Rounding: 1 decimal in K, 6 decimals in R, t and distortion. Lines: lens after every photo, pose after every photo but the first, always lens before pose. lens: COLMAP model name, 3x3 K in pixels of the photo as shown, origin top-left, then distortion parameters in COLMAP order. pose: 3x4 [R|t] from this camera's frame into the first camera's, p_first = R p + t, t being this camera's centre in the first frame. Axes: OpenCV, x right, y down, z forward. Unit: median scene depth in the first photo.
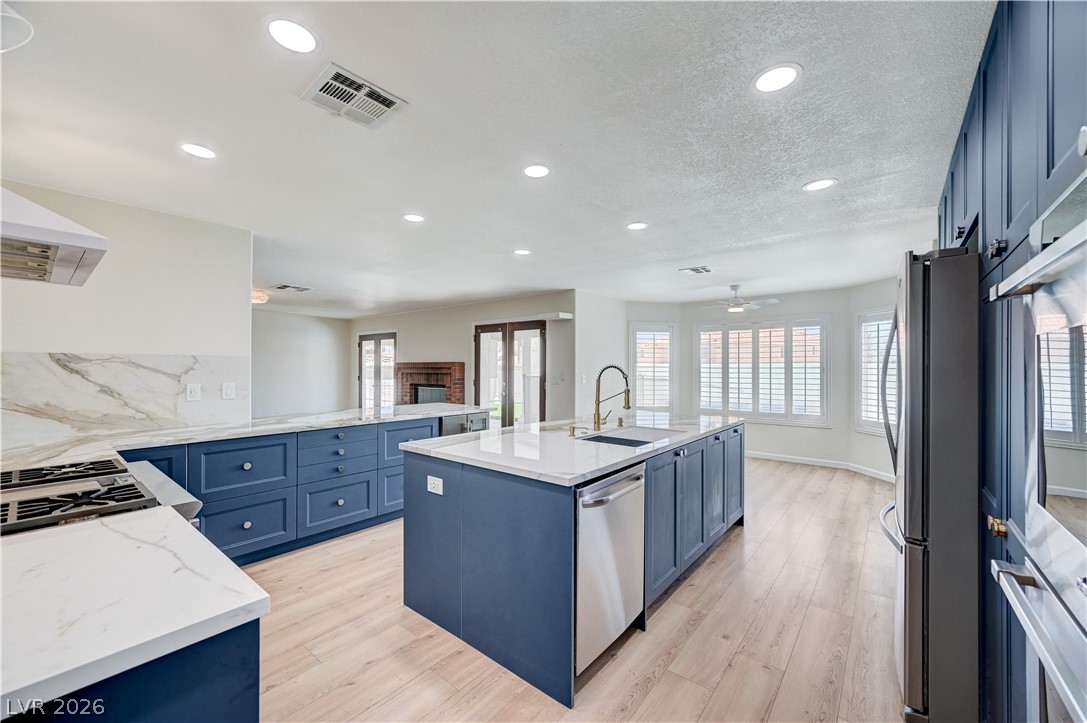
lens RADIAL K [[436.5, 0, 545.6], [0, 436.5, 362.1], [0, 0, 1]] dist [0.001069, -0.000175]
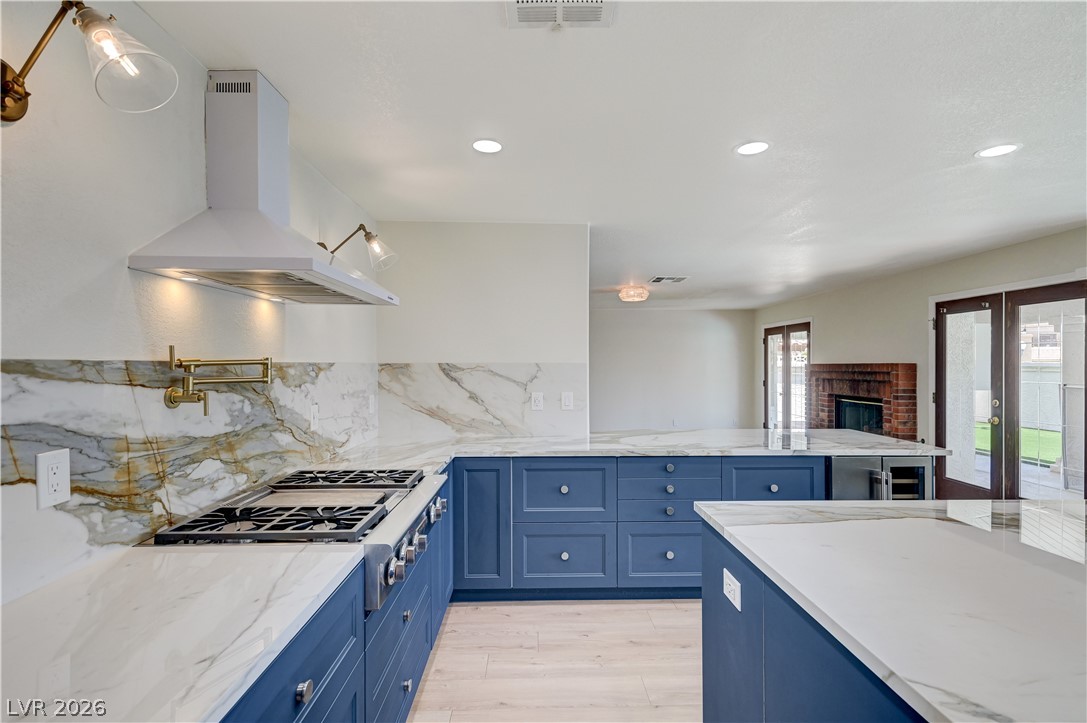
lens RADIAL K [[524.1, 0, 537.0], [0, 524.1, 364.1], [0, 0, 1]] dist [0.003225, -0.000503]
pose [[0.645030, -0.004583, -0.764143, 0.043662], [0.011410, 0.999928, 0.003635, -0.009232], [0.764072, -0.011064, 0.645036, 0.131268]]
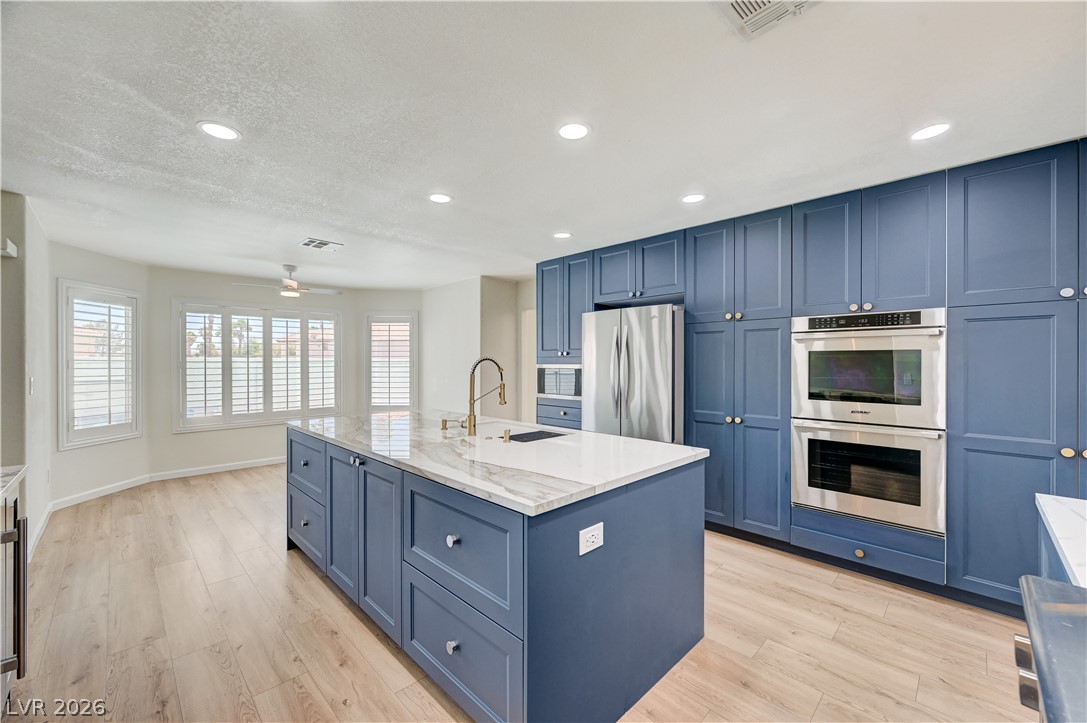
lens RADIAL K [[436.5, 0, 543.4], [0, 436.5, 368.2], [0, 0, 1]] dist [0.001069, -0.000175]
pose [[0.104347, -0.017359, 0.994389, -0.341465], [-0.009030, 0.999790, 0.018401, 0.005531], [-0.994500, -0.010900, 0.104168, 0.377924]]
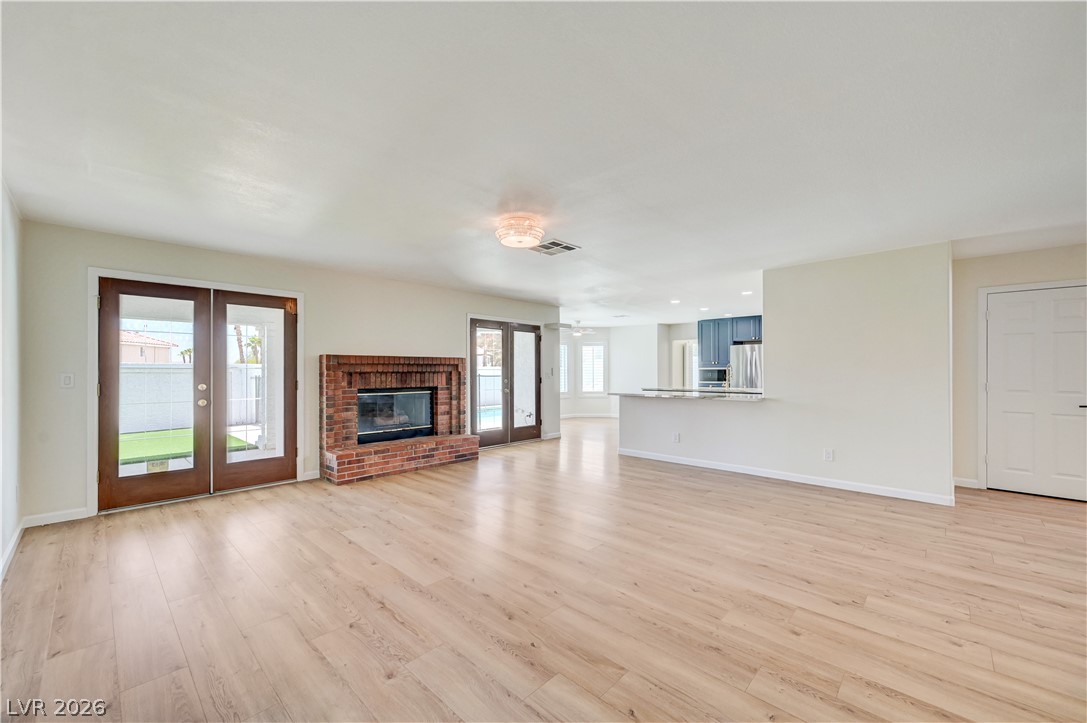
lens RADIAL K [[436.5, 0, 546.9], [0, 436.5, 368.5], [0, 0, 1]] dist [0.001069, -0.000175]
pose [[0.064903, 0.003109, 0.997887, -1.233399], [-0.011748, 0.999928, -0.002351, 0.024127], [-0.997822, -0.011570, 0.064935, 0.925448]]
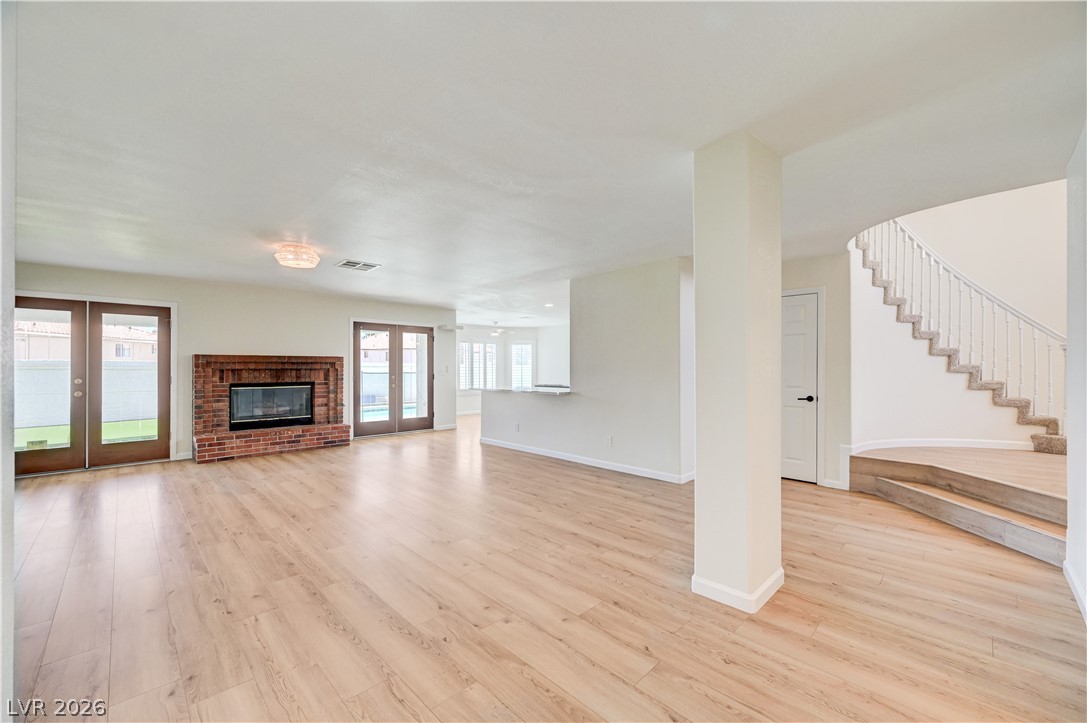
lens RADIAL K [[436.5, 0, 545.4], [0, 436.5, 362.3], [0, 0, 1]] dist [0.001069, -0.000175]
pose [[0.105086, 0.011943, 0.994391, -1.326243], [-0.011929, 0.999871, -0.010748, 0.019956], [-0.994392, -0.010733, 0.105215, 0.529216]]
